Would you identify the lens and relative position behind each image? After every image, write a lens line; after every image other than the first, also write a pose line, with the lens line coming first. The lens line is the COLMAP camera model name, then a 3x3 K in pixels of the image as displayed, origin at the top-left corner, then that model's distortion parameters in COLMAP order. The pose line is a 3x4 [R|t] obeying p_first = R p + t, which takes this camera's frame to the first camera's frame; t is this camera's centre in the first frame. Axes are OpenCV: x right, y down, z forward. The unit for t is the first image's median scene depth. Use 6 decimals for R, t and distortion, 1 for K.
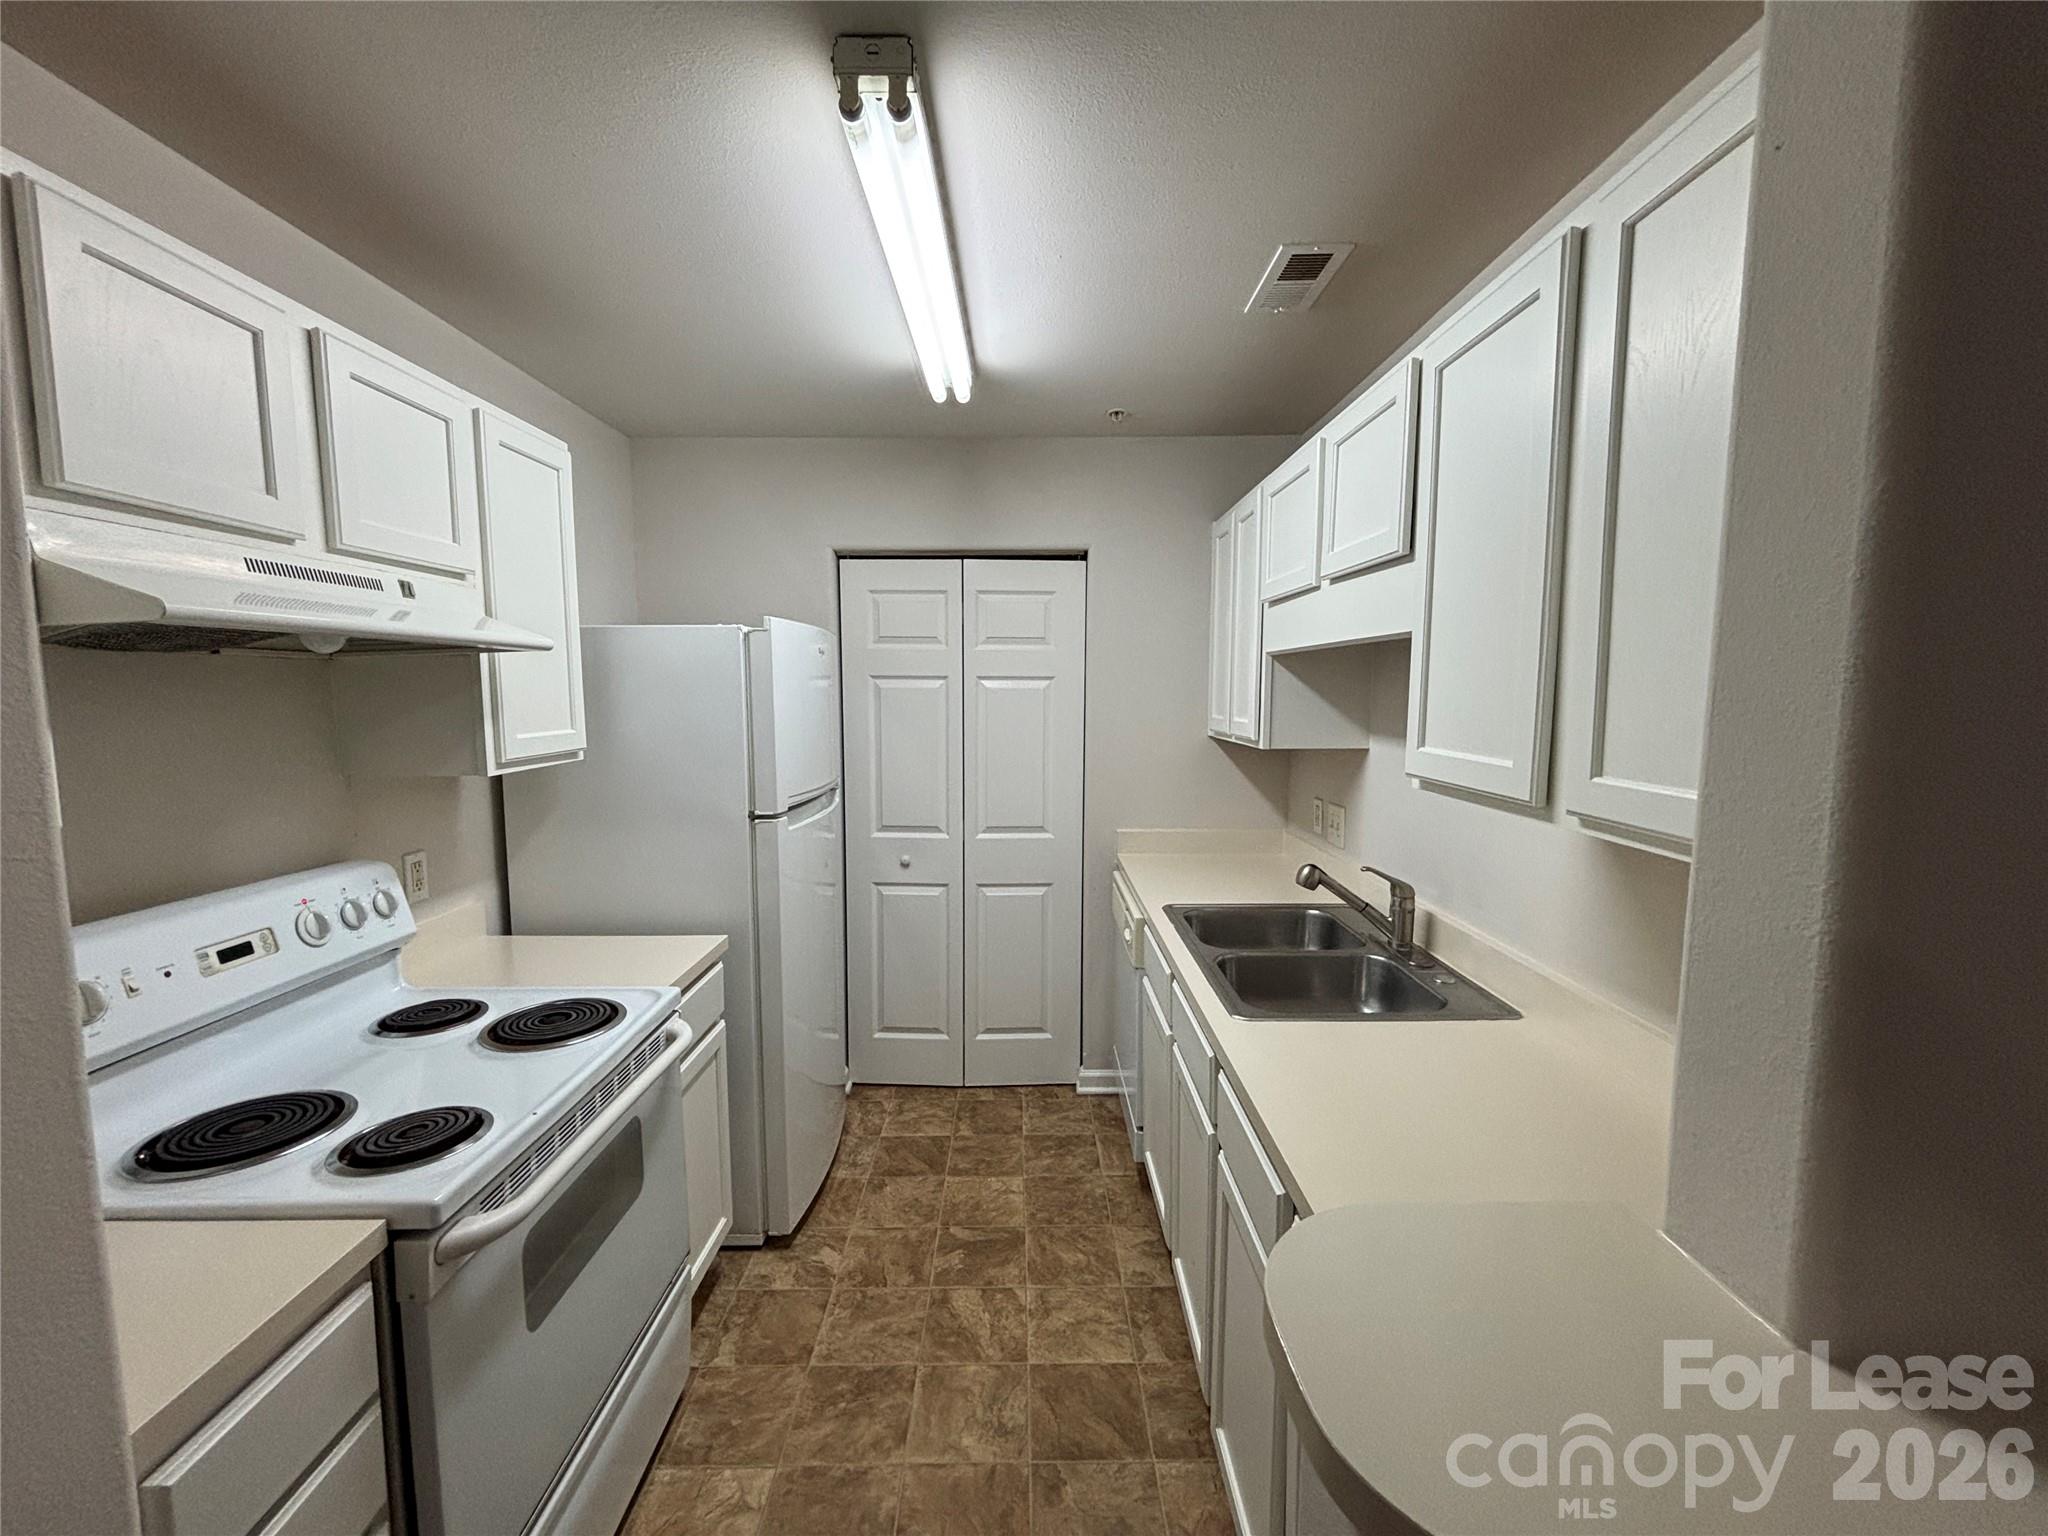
lens RADIAL K [[826.5, 0, 1025.3], [0, 826.5, 768.4], [0, 0, 1]] dist [-0.001623, 0.000145]
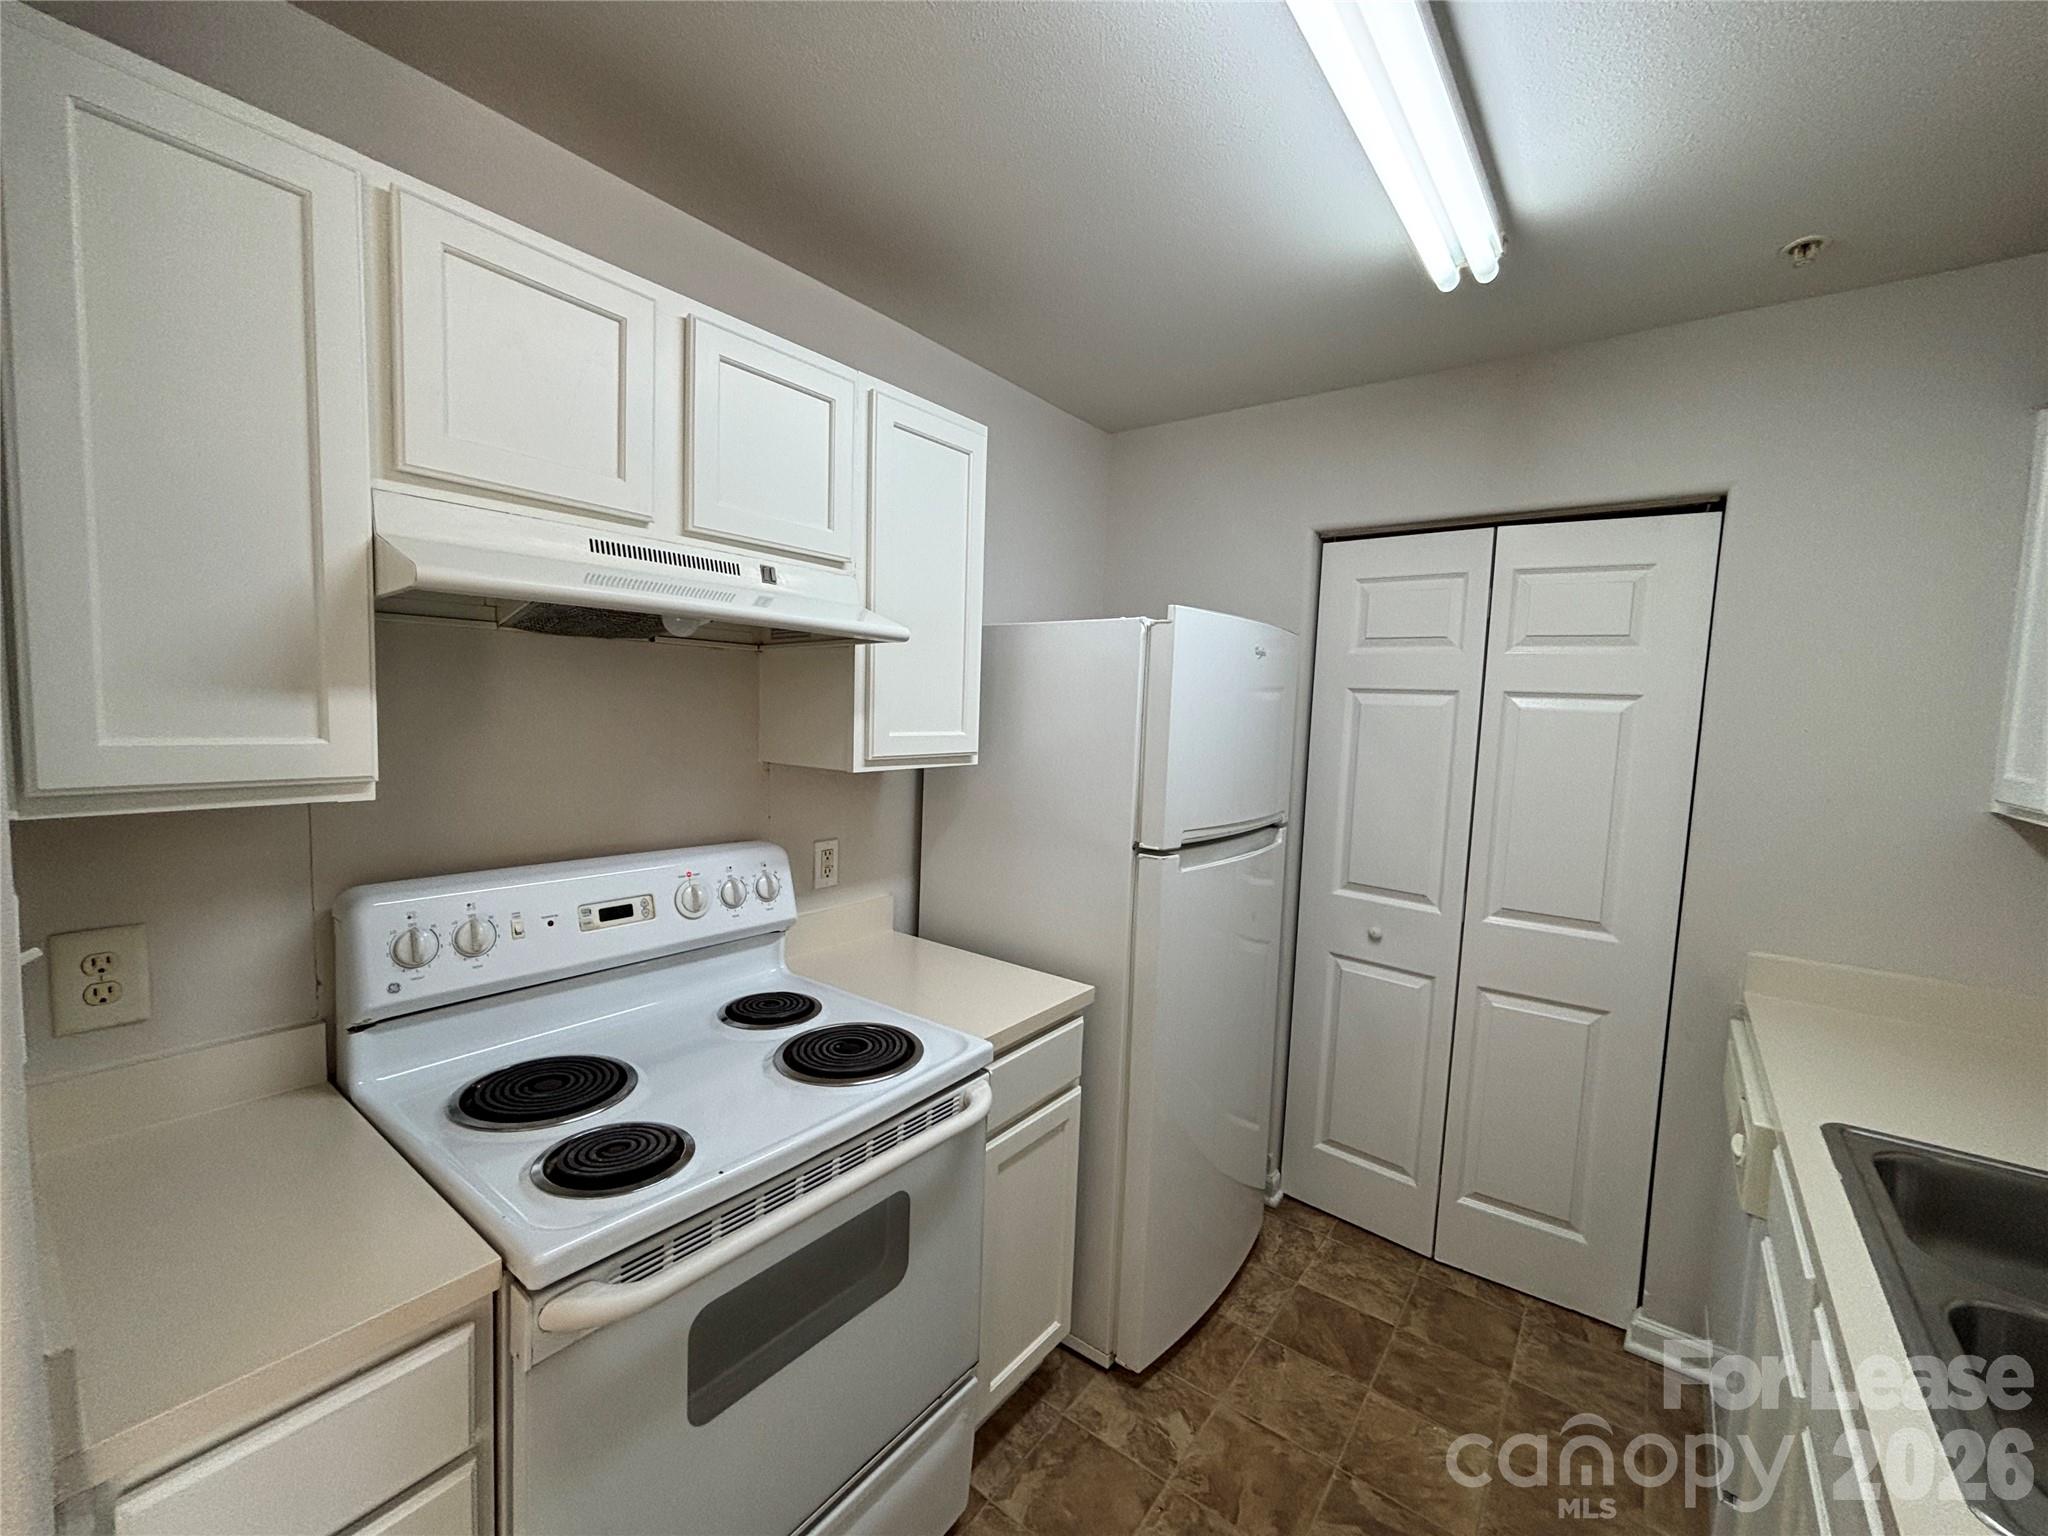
lens RADIAL K [[826.5, 0, 1024.5], [0, 826.5, 768.9], [0, 0, 1]] dist [-0.001623, 0.000145]
pose [[0.789740, 0.078955, -0.608339, 0.074464], [-0.096826, 0.995295, 0.003478, -0.013491], [0.605752, 0.056156, 0.793670, 0.285331]]
